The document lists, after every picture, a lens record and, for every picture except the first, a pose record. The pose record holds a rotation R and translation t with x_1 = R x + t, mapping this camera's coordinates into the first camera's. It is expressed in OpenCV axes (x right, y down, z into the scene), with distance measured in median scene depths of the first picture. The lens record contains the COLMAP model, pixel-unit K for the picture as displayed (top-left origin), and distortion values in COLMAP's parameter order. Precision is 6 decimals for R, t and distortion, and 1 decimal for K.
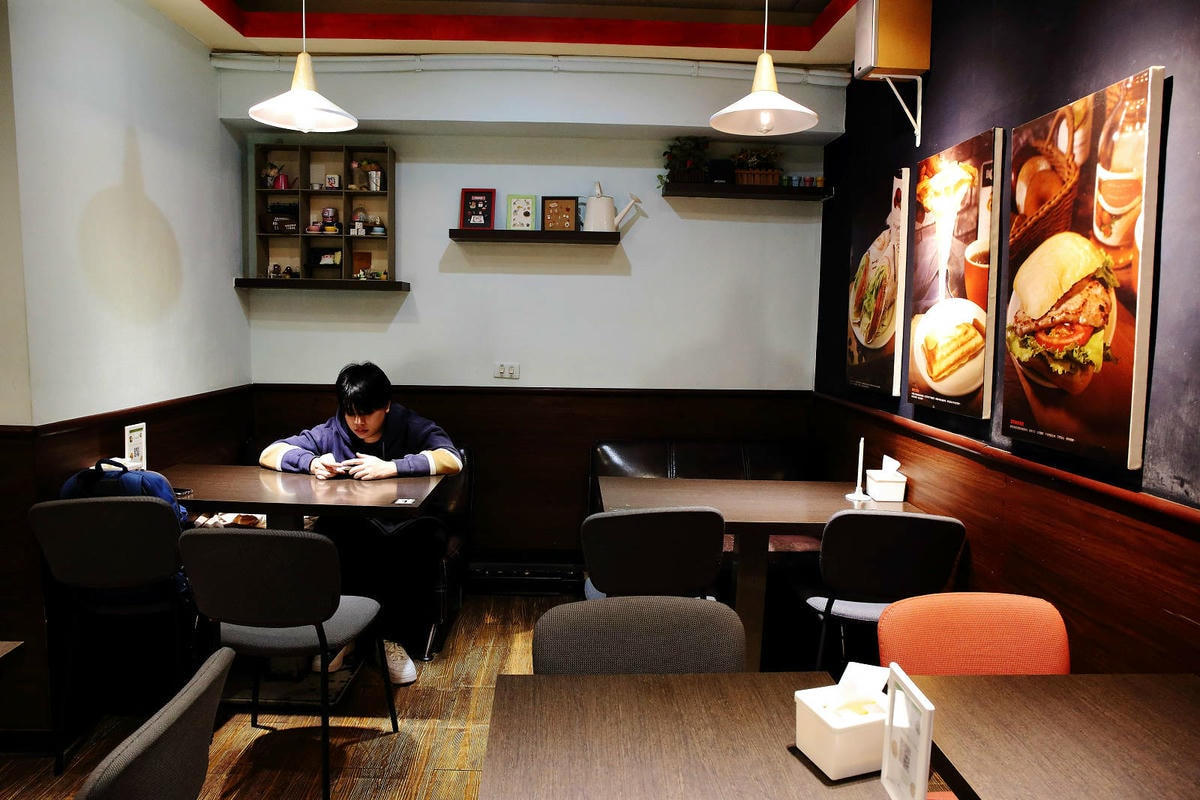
lens RADIAL K [[806.9, 0, 600.0], [0, 806.9, 400.0], [0, 0, 1]] dist [-0.113210, 0.092652]
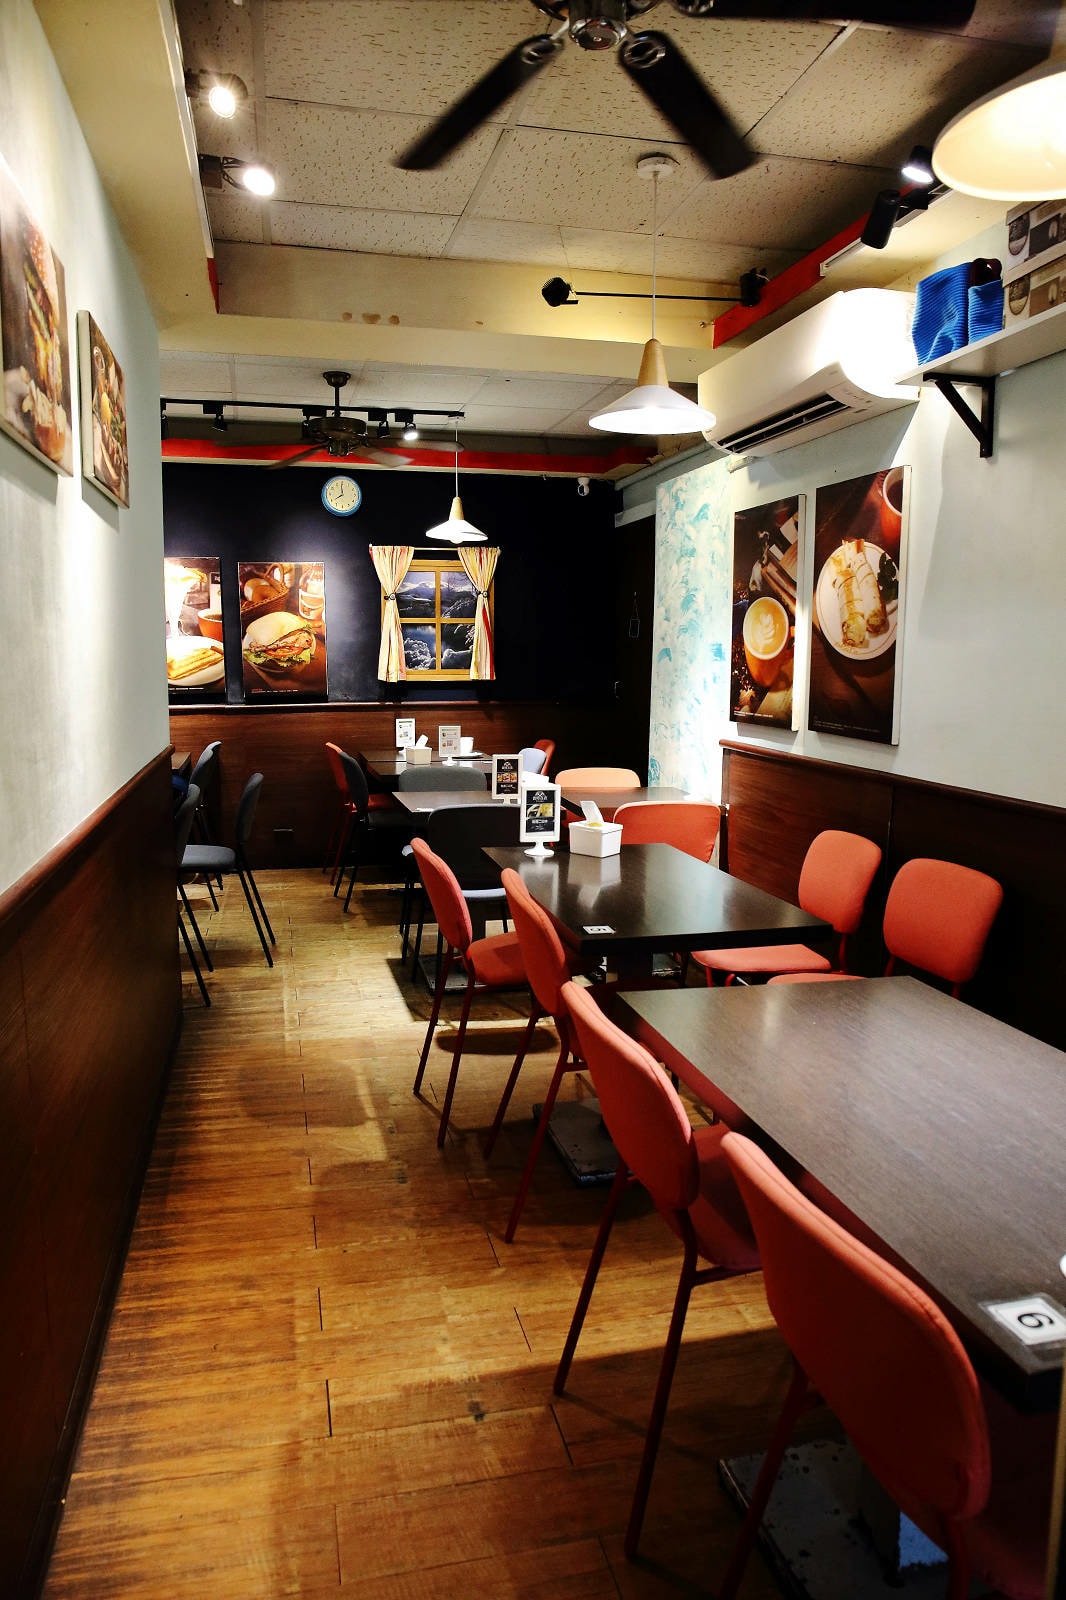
lens RADIAL K [[1075.8, 0, 533.0], [0, 1075.8, 800.0], [0, 0, 1]] dist [-0.113210, 0.092652]
pose [[-0.203788, -0.158850, 0.966042, -2.214065], [0.098899, 0.978361, 0.181739, -0.117396], [-0.974007, 0.132576, -0.183668, 0.660748]]
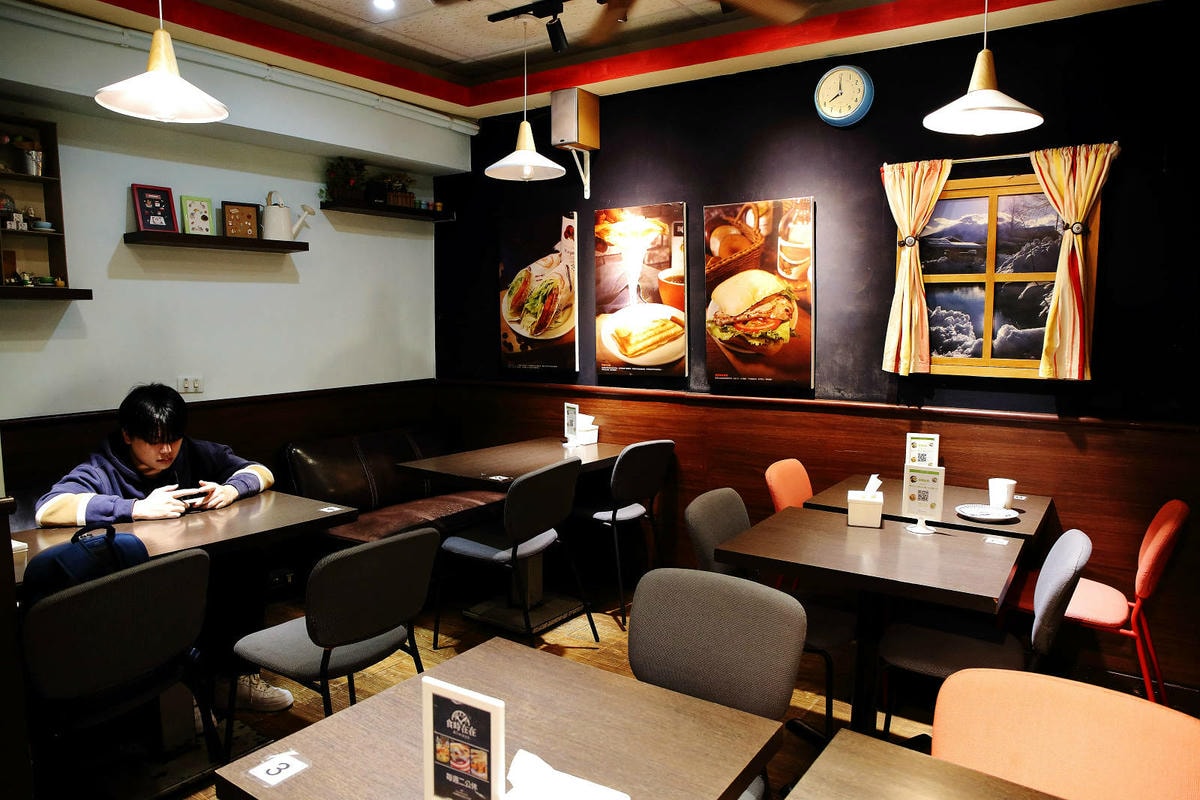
lens RADIAL K [[806.9, 0, 600.0], [0, 806.9, 400.0], [0, 0, 1]] dist [-0.113210, 0.092652]
pose [[0.596443, -0.105595, 0.795679, -0.849703], [0.098692, 0.993435, 0.057859, -0.037524], [-0.796565, 0.044018, 0.602949, 0.110433]]
